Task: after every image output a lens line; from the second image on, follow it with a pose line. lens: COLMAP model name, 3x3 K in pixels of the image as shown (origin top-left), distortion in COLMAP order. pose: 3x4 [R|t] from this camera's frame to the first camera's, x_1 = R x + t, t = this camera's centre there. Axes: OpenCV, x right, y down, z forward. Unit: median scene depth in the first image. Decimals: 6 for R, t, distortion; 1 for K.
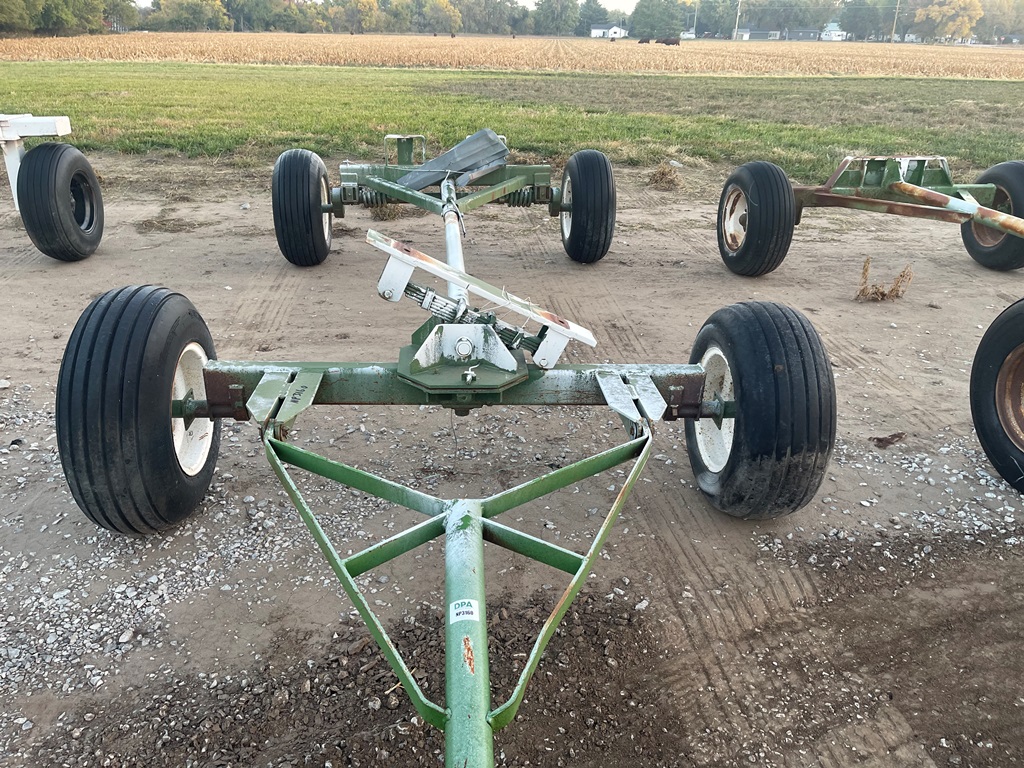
lens RADIAL K [[812.9, 0, 512.0], [0, 812.9, 384.0], [0, 0, 1]] dist [0.053235, -0.109702]
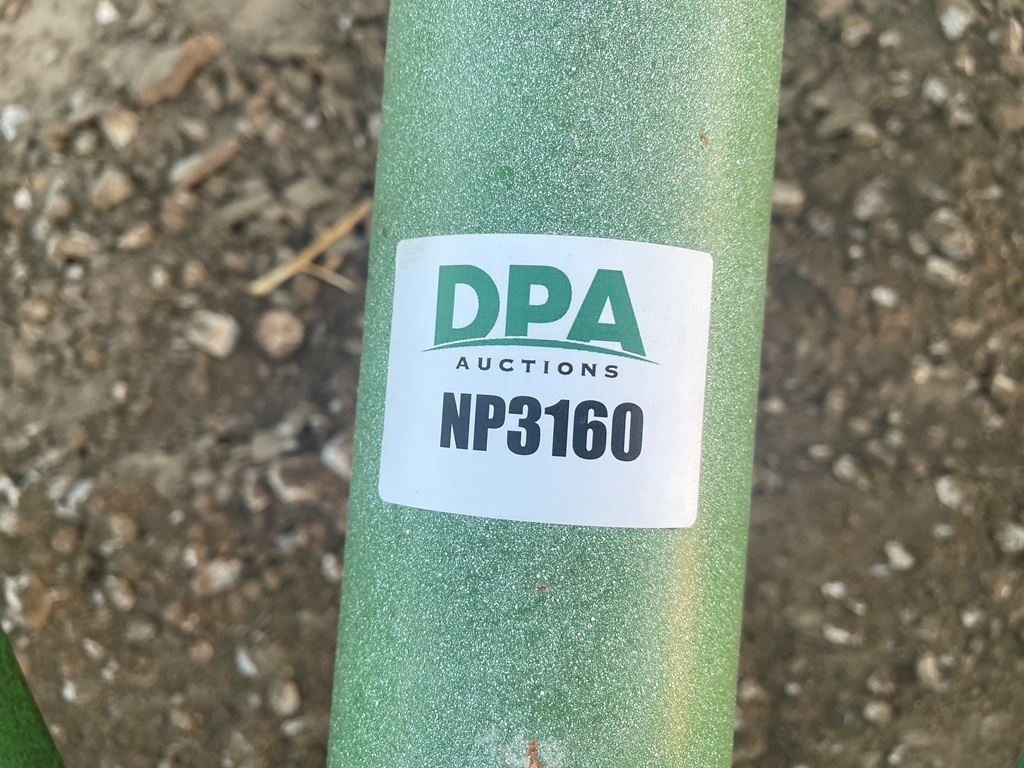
lens RADIAL K [[812.9, 0, 512.0], [0, 812.9, 384.0], [0, 0, 1]] dist [0.053235, -0.109702]
pose [[0.987705, 0.142589, -0.064094, -0.049240], [-0.041206, 0.632937, 0.773106, 0.187014], [0.150804, -0.760959, 0.631031, 0.830735]]
